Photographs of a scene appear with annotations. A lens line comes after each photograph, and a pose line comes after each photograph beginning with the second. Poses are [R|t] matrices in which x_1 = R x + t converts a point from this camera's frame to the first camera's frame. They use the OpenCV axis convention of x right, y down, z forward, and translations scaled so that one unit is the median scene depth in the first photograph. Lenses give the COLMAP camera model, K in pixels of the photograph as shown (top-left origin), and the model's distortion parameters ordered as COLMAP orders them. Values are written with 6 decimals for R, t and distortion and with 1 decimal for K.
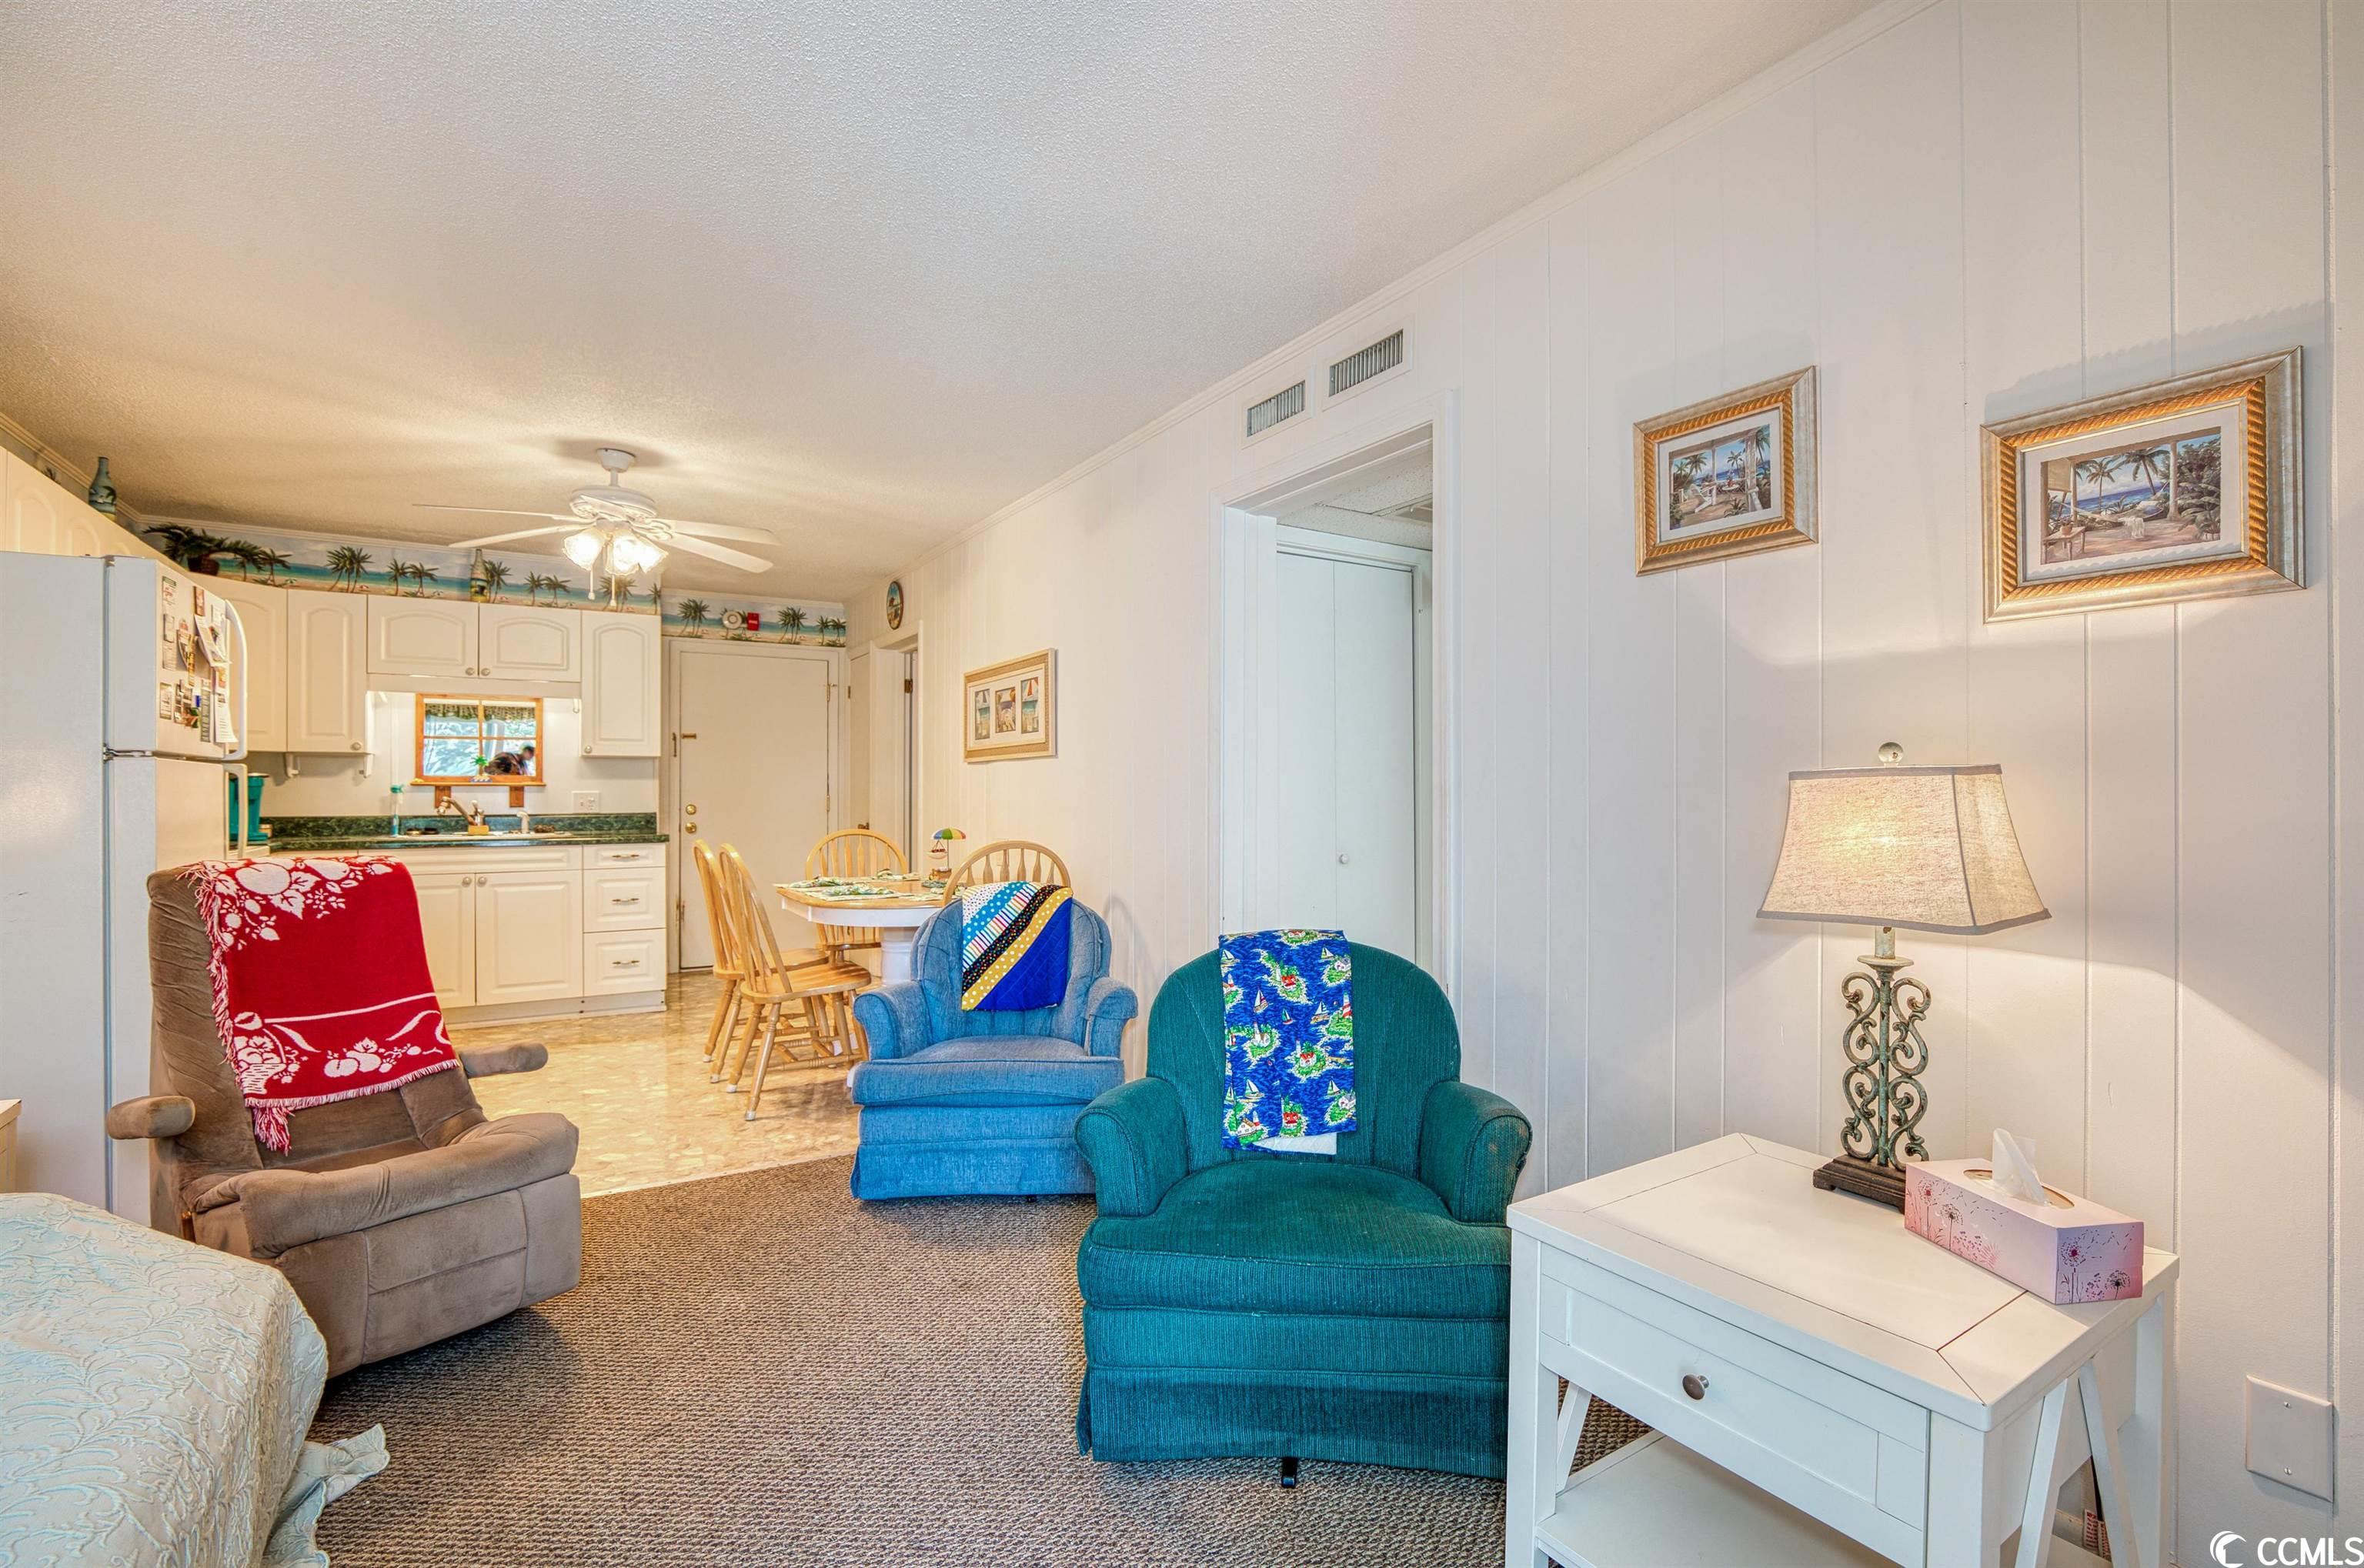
lens RADIAL K [[1080.6, 0, 1207.5], [0, 1080.6, 788.4], [0, 0, 1]] dist [-0.029769, 0.007287]
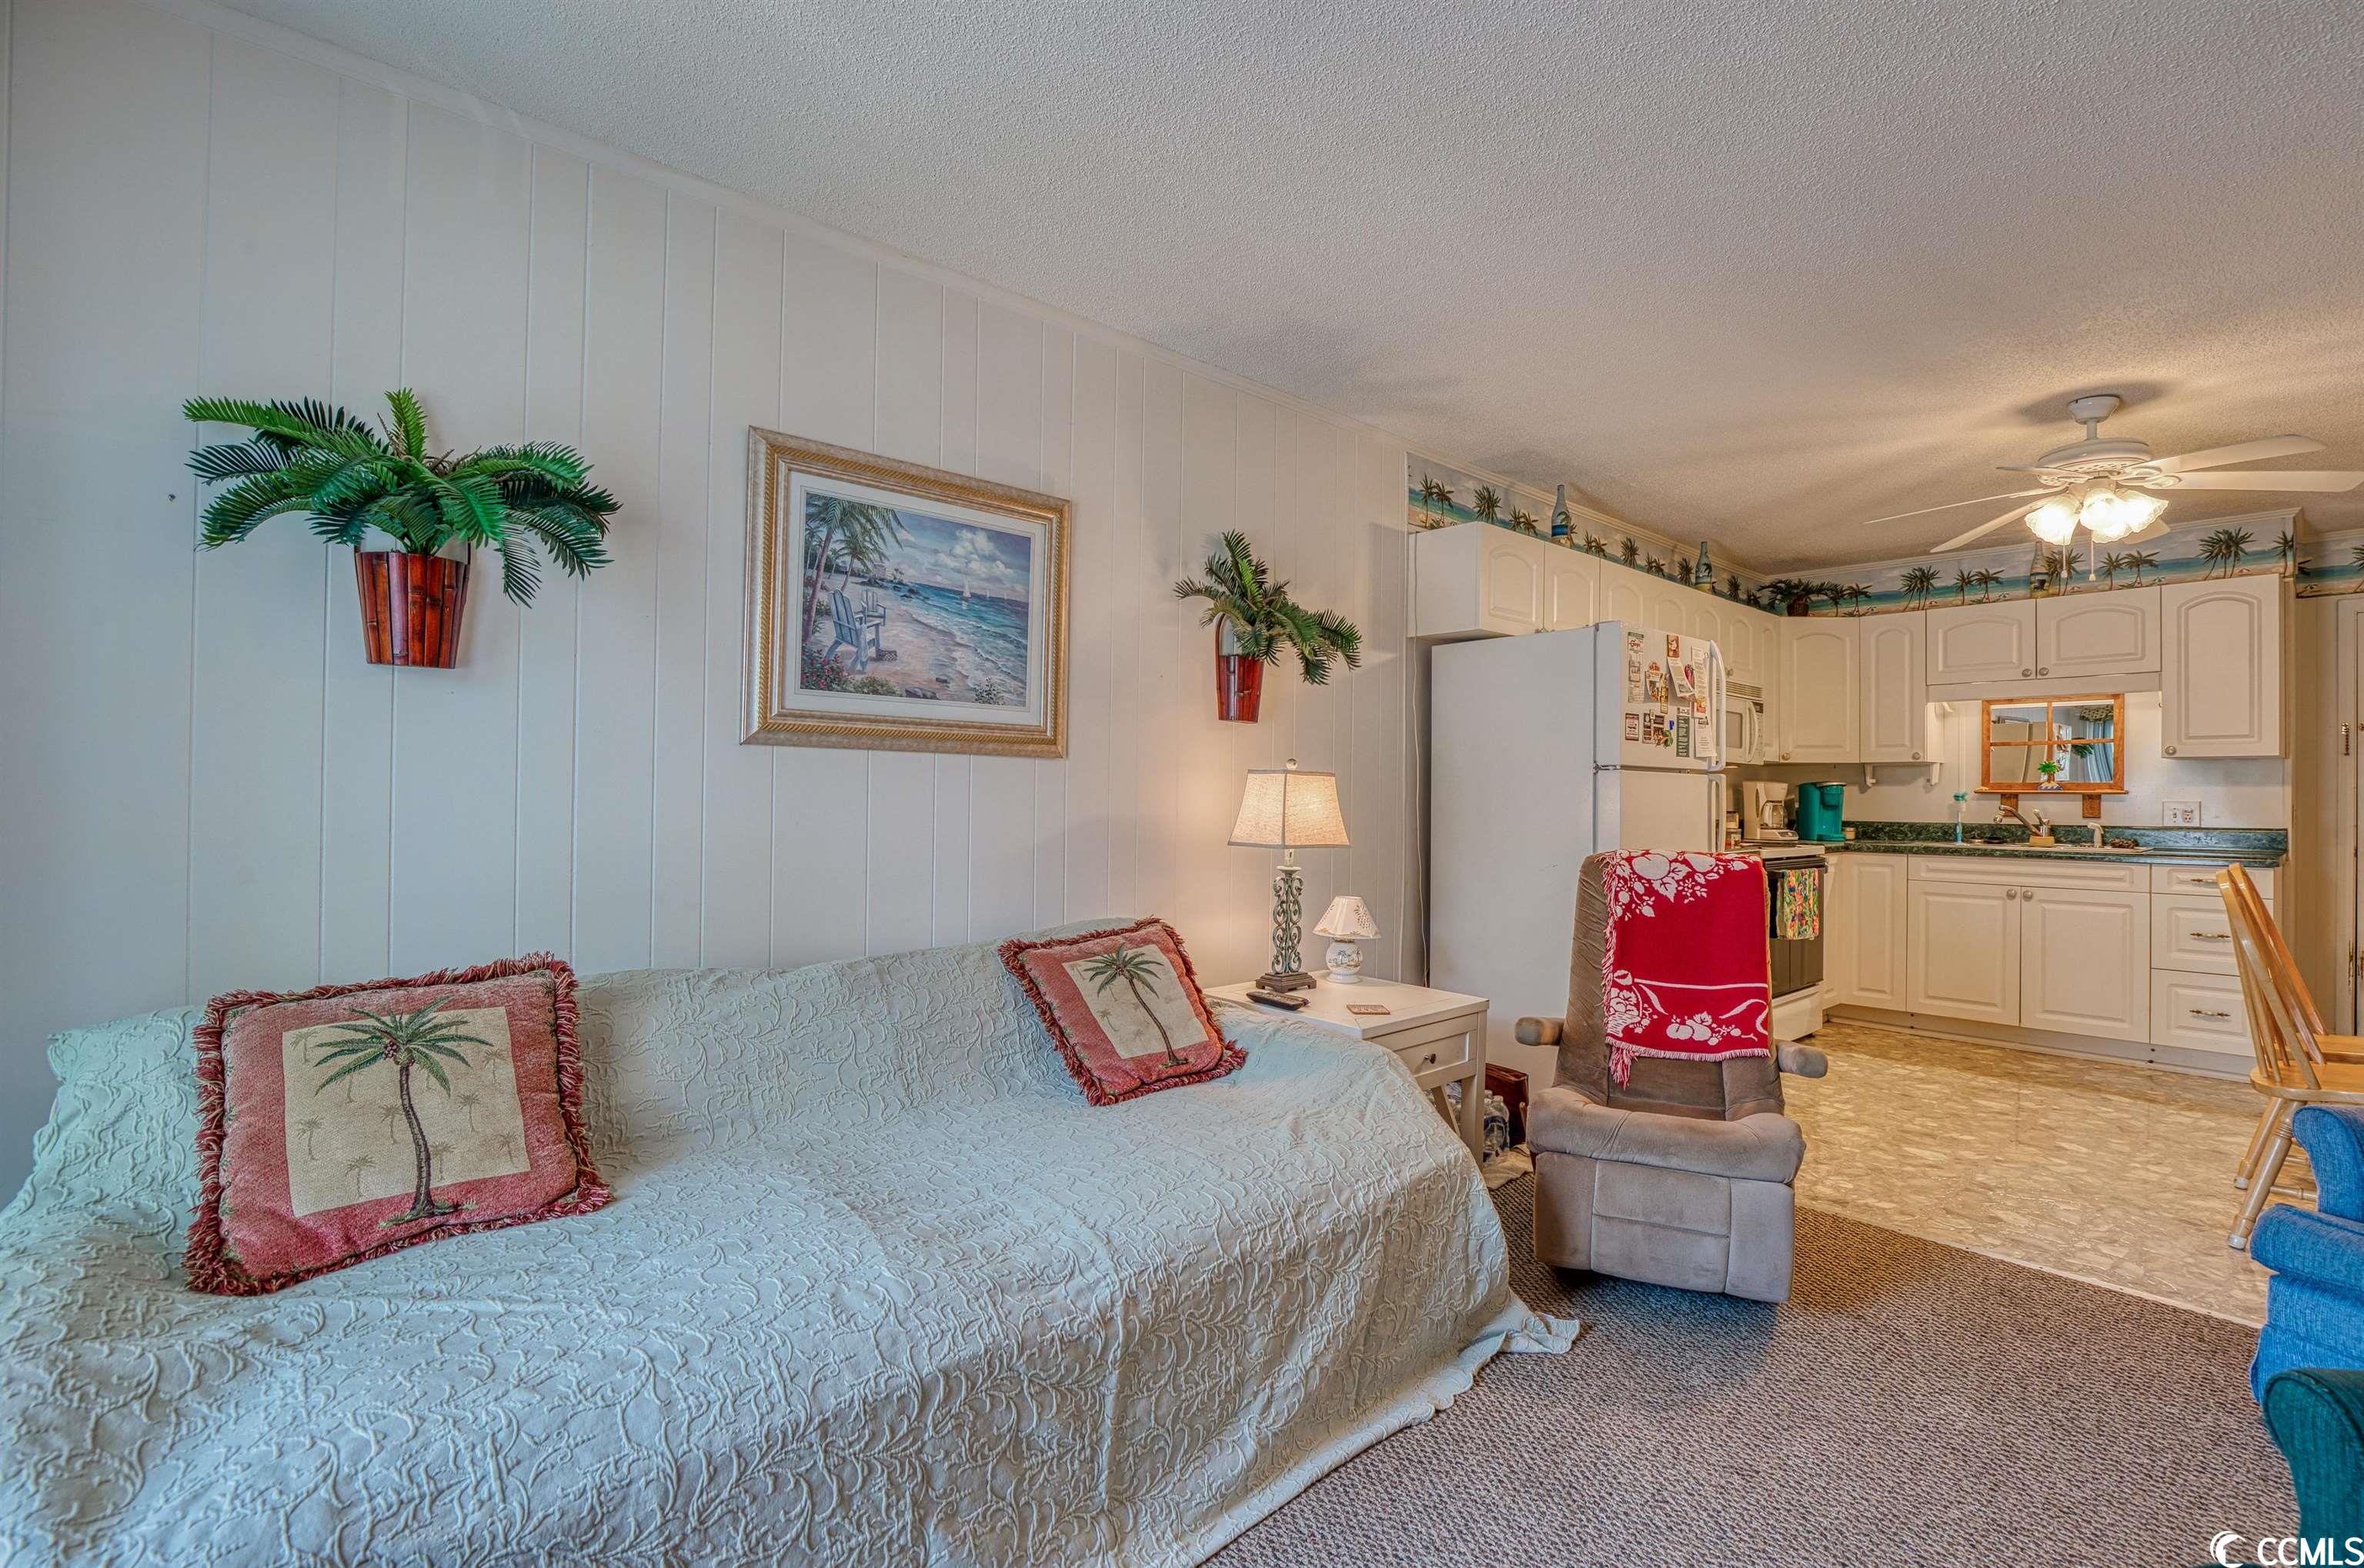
lens RADIAL K [[1080.6, 0, 1207.5], [0, 1080.6, 788.4], [0, 0, 1]] dist [-0.029769, 0.007287]
pose [[0.164482, -0.004660, -0.986369, 0.235060], [-0.005276, 0.999970, -0.005604, 0.003759], [0.986366, 0.006126, 0.164452, 0.255147]]
